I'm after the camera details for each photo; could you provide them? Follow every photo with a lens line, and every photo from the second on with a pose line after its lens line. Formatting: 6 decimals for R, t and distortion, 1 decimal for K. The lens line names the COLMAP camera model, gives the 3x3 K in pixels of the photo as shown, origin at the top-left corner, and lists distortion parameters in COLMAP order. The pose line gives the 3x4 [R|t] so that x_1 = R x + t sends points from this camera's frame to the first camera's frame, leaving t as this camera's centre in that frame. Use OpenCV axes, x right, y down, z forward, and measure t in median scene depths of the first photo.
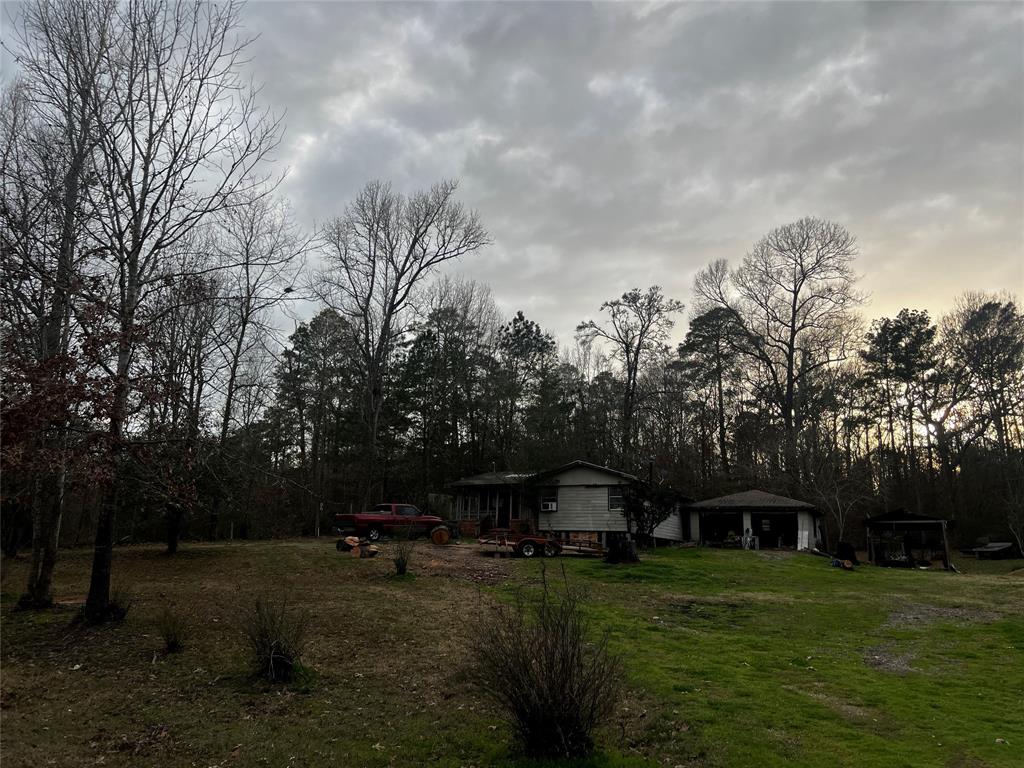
lens RADIAL K [[819.8, 0, 513.2], [0, 819.8, 364.3], [0, 0, 1]] dist [0.067574, -0.091296]
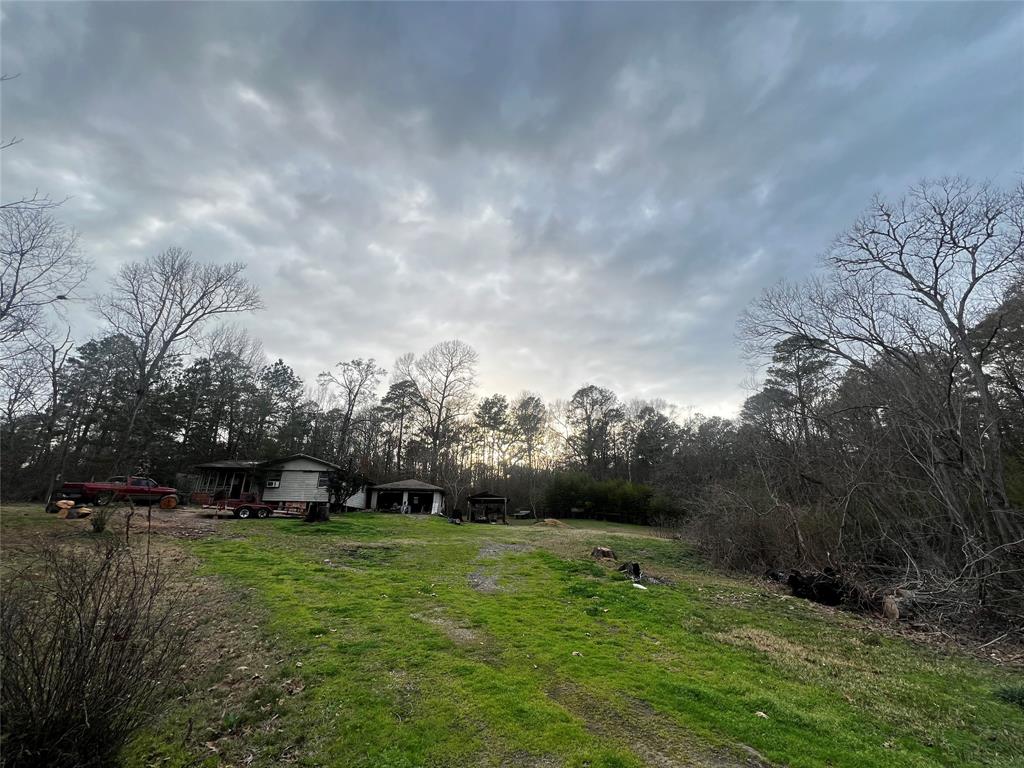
lens RADIAL K [[400.3, 0, 512.0], [0, 400.3, 384.0], [0, 0, 1]] dist [0.000161, 0.000388]
pose [[0.869085, 0.153309, 0.470306, 0.050707], [-0.103879, 0.986124, -0.129495, 0.045421], [-0.483633, 0.063687, 0.872951, 0.158258]]
